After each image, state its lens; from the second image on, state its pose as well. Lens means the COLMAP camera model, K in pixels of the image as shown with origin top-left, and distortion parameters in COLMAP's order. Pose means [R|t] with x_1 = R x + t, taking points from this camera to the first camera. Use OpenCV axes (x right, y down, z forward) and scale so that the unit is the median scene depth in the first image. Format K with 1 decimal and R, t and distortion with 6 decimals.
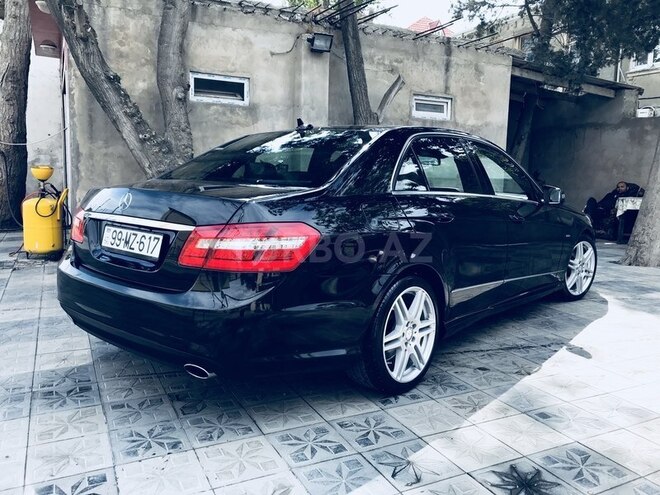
lens RADIAL K [[543.6, 0, 330.0], [0, 543.6, 247.5], [0, 0, 1]] dist [0.003772, -0.000268]
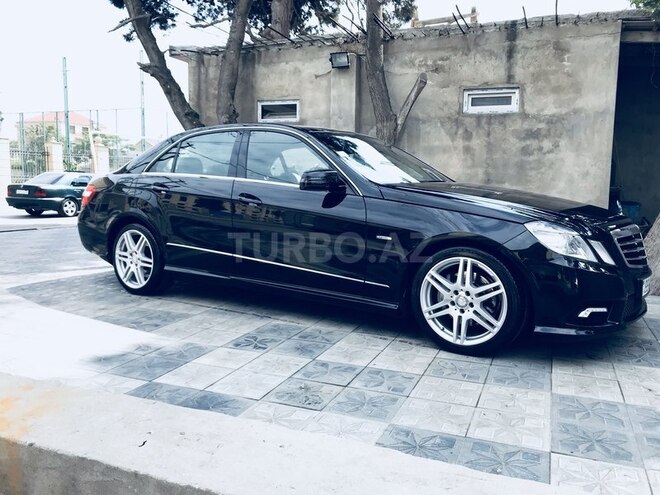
lens RADIAL K [[543.6, 0, 330.0], [0, 543.6, 247.5], [0, 0, 1]] dist [0.003772, -0.000268]
pose [[0.662221, 0.071488, -0.745891, 0.822475], [-0.099298, 0.995032, 0.007207, 0.010095], [0.742700, 0.069293, 0.666030, 0.238949]]
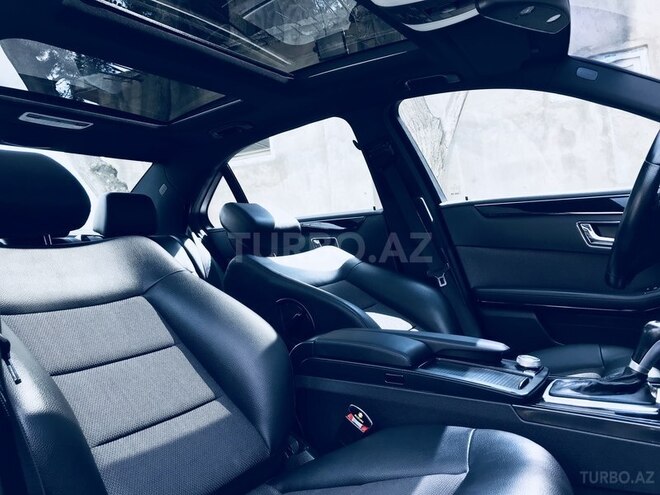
lens RADIAL K [[543.6, 0, 330.0], [0, 543.6, 247.5], [0, 0, 1]] dist [0.003772, -0.000268]
pose [[0.666043, -0.125930, -0.735207, 0.443552], [0.018241, 0.988101, -0.152722, -0.016027], [0.745691, 0.088309, 0.660414, 0.542873]]
